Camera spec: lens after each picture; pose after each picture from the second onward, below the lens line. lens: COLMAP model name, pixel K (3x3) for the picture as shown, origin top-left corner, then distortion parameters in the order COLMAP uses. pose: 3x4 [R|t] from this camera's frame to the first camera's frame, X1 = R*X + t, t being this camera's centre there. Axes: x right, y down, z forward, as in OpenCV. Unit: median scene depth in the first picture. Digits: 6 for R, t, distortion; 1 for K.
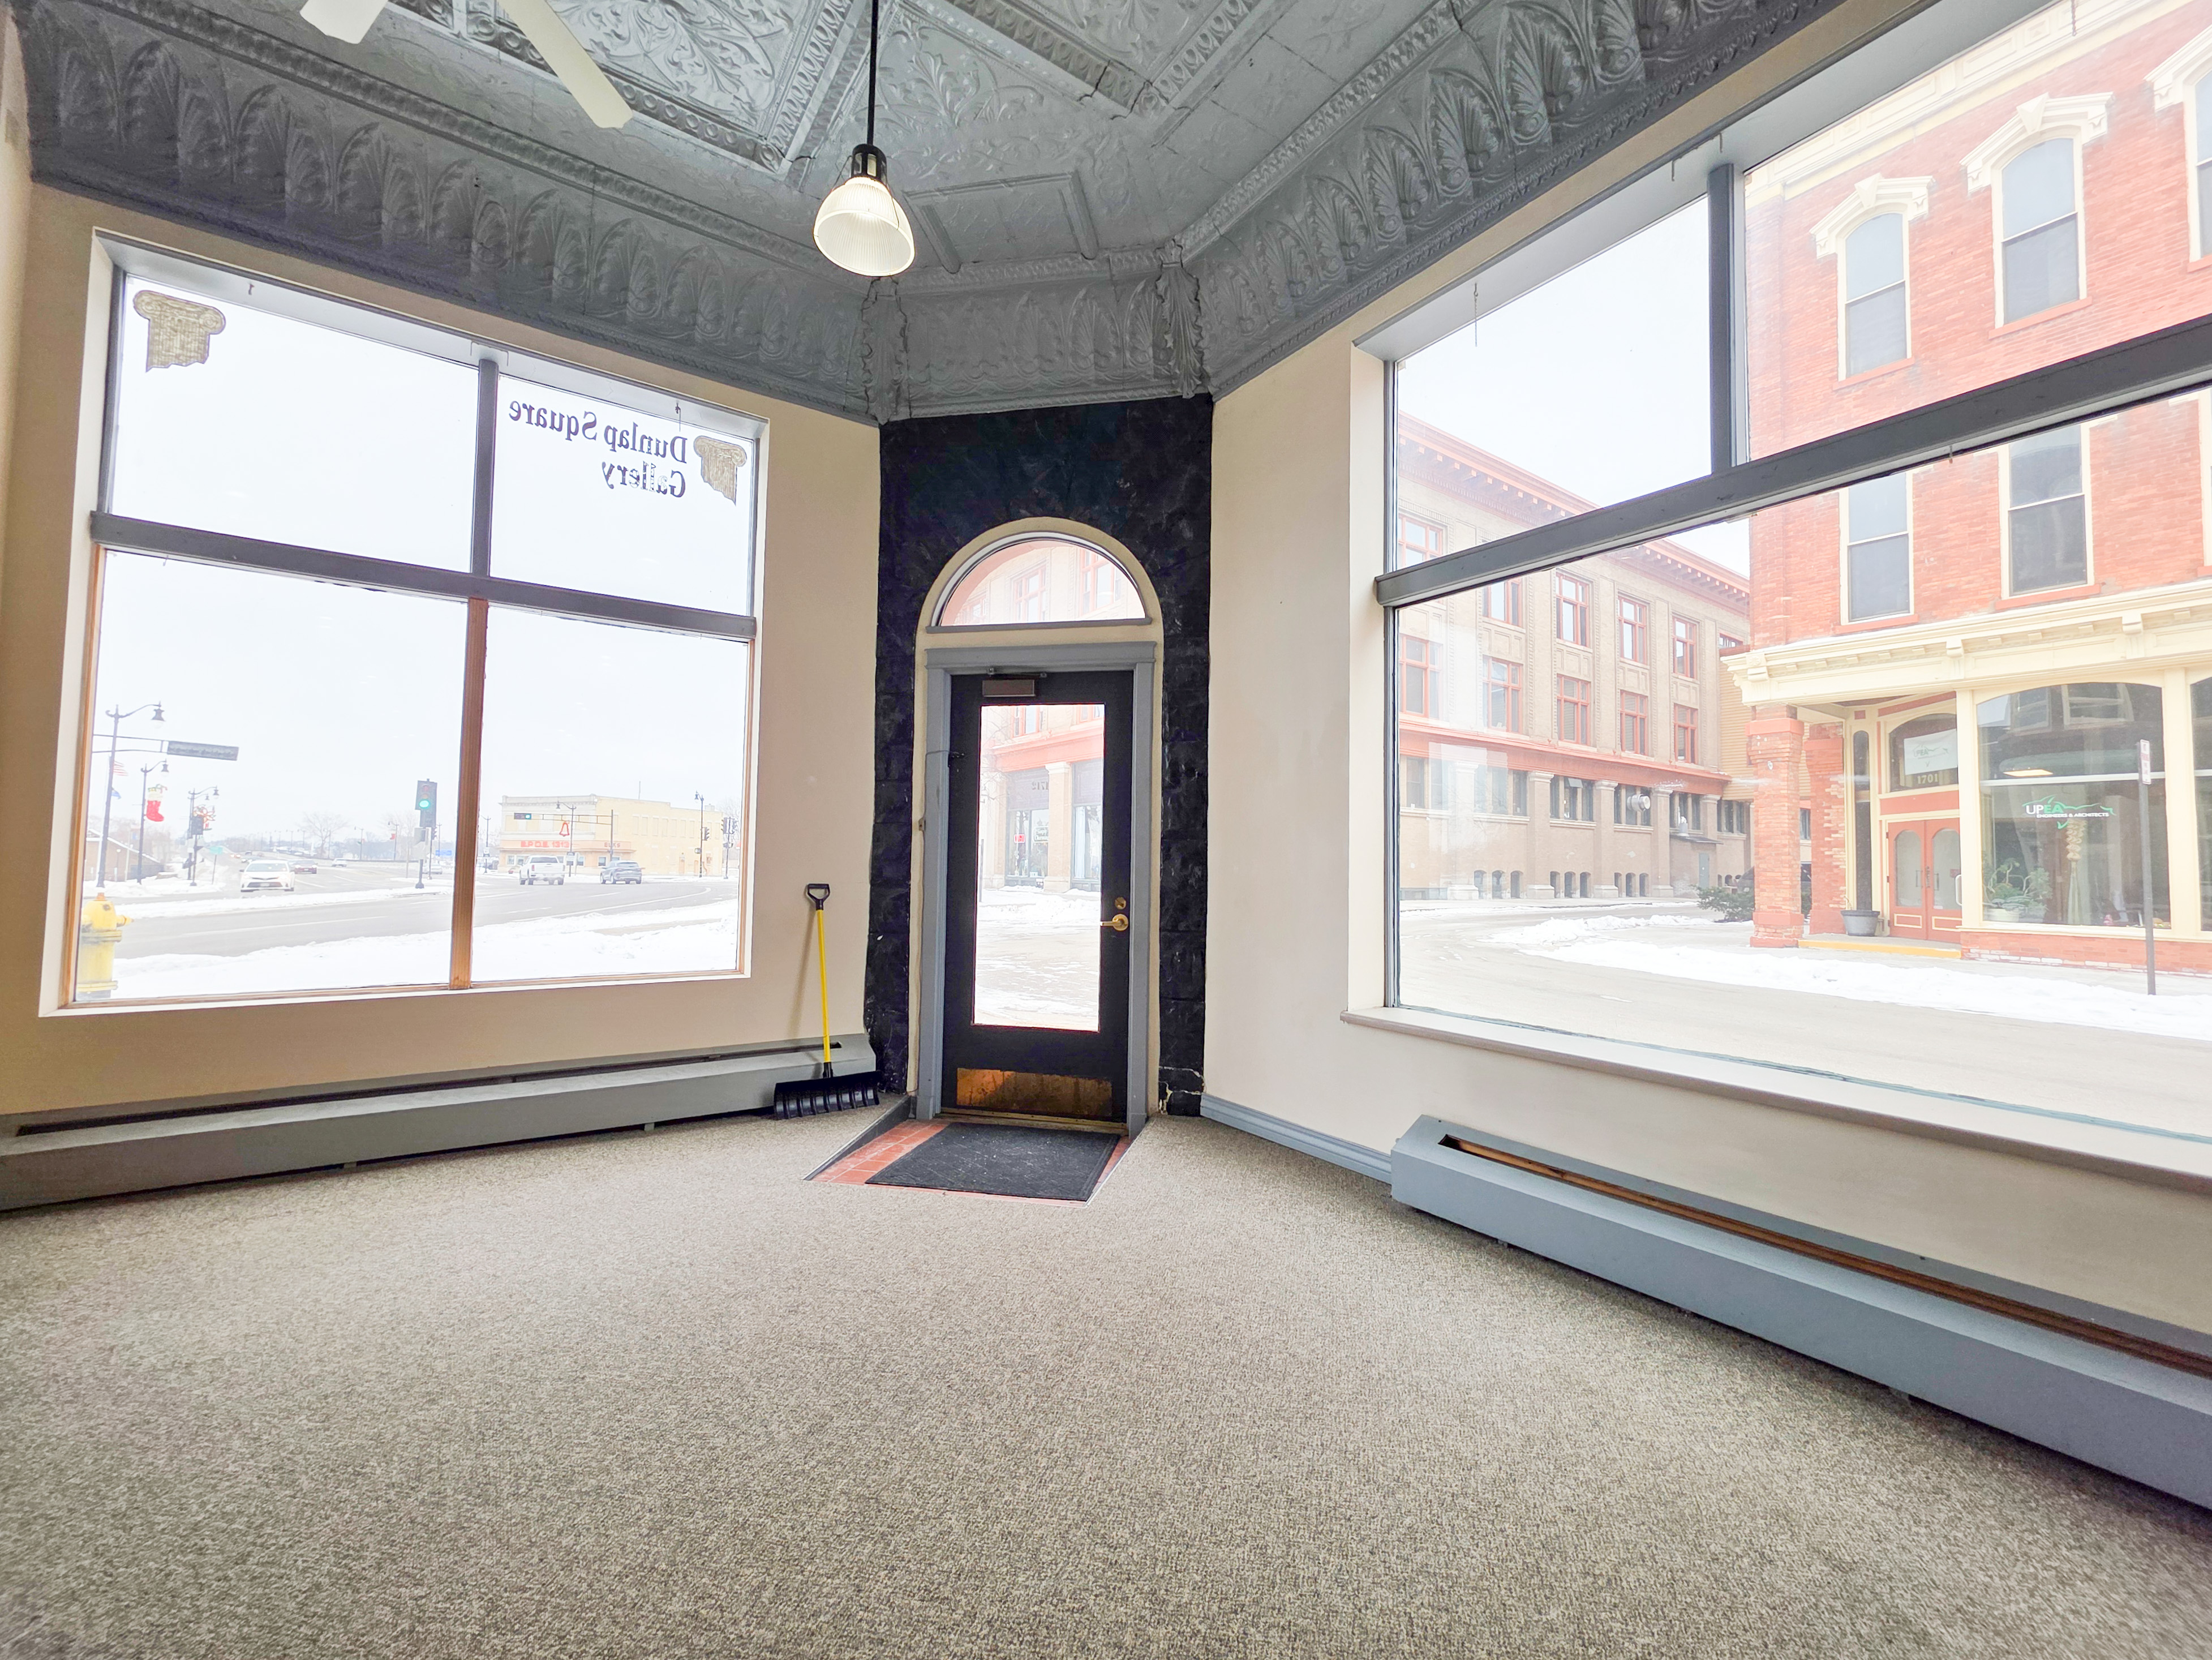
lens RADIAL K [[878.5, 0, 1085.5], [0, 878.5, 826.8], [0, 0, 1]] dist [-0.001239, 0.001427]
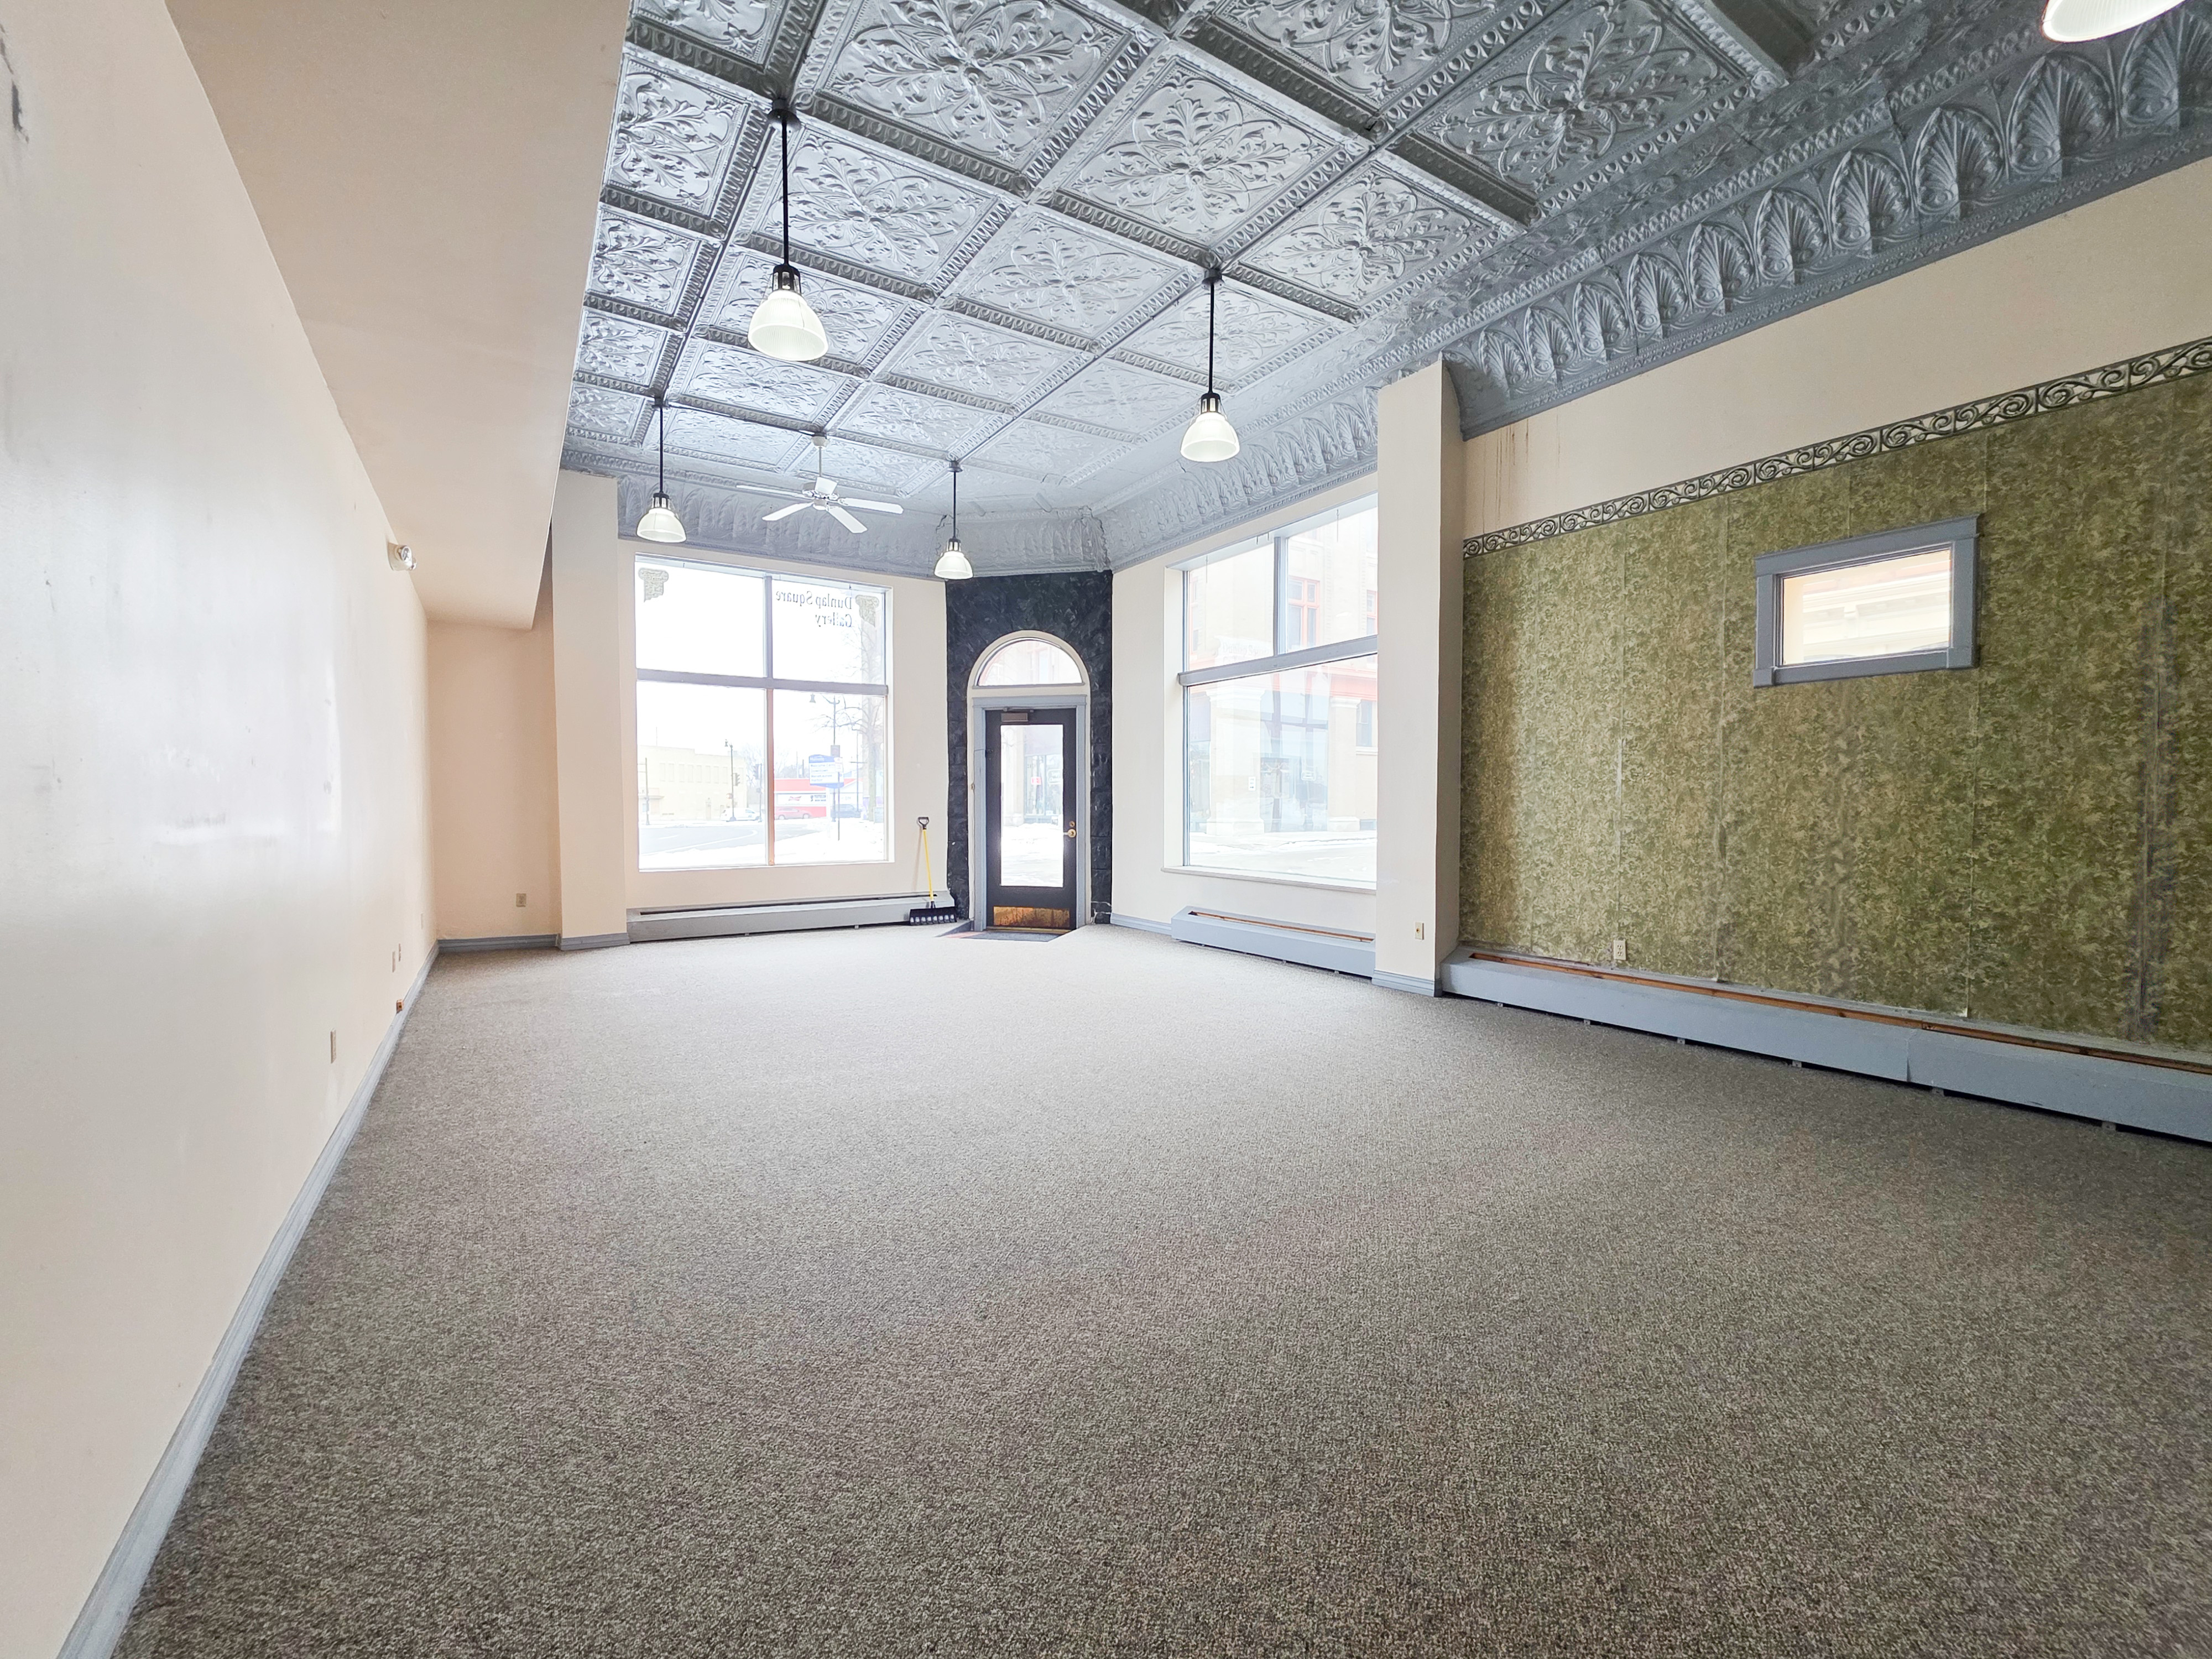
lens RADIAL K [[878.4, 0, 1092.2], [0, 878.4, 836.6], [0, 0, 1]] dist [-0.001239, 0.001427]
pose [[0.999762, -0.016221, -0.014619, 0.118029], [0.017363, 0.996505, 0.081706, -0.049664], [0.013242, -0.081940, 0.996549, -1.046839]]
